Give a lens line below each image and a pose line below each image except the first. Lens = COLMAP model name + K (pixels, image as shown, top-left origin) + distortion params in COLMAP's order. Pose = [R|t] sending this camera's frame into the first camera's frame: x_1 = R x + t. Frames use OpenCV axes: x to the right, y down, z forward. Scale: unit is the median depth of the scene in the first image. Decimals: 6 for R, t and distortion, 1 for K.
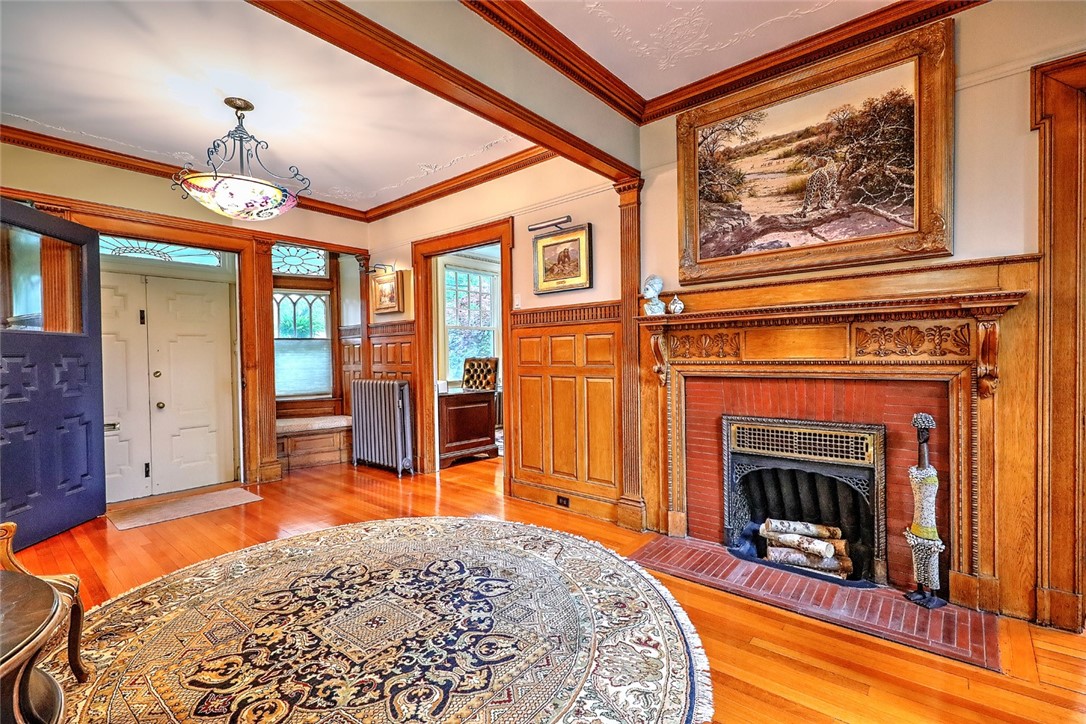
lens RADIAL K [[479.5, 0, 543.3], [0, 479.5, 363.6], [0, 0, 1]] dist [0.012738, -0.002680]
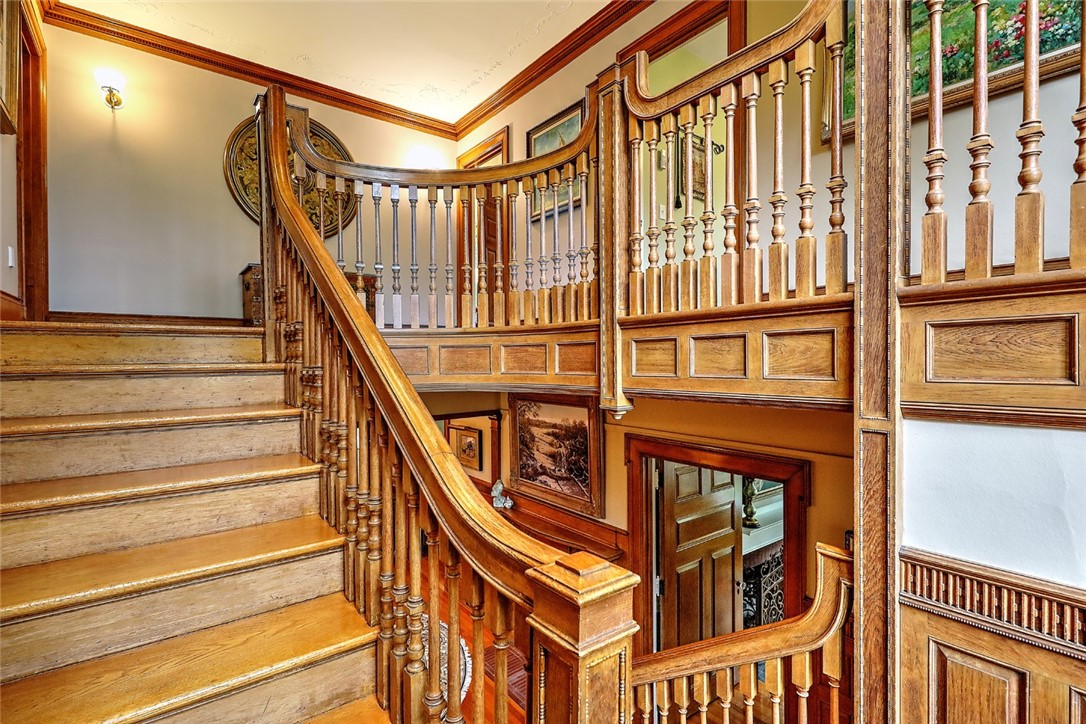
lens RADIAL K [[512.9, 0, 541.6], [0, 512.9, 362.1], [0, 0, 1]] dist [0.011335, -0.000144]
pose [[0.977727, 0.013132, -0.209470, 0.907216], [-0.015939, 0.999804, -0.011715, -0.704585], [0.209276, 0.014793, 0.977745, -0.846877]]
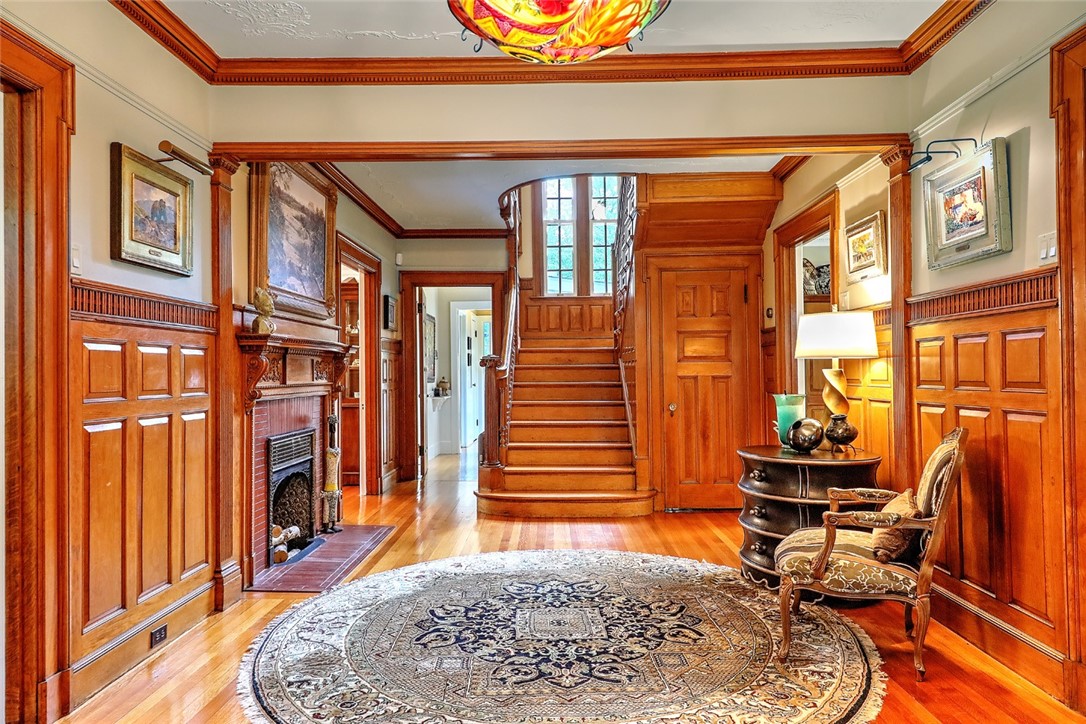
lens RADIAL K [[702.5, 0, 541.2], [0, 702.5, 362.5], [0, 0, 1]] dist [0.020386, -0.001286]
pose [[-0.632723, 0.034376, 0.773615, -1.359010], [0.036121, 0.999237, -0.014859, -0.011909], [-0.773535, 0.018542, -0.633482, 1.764167]]
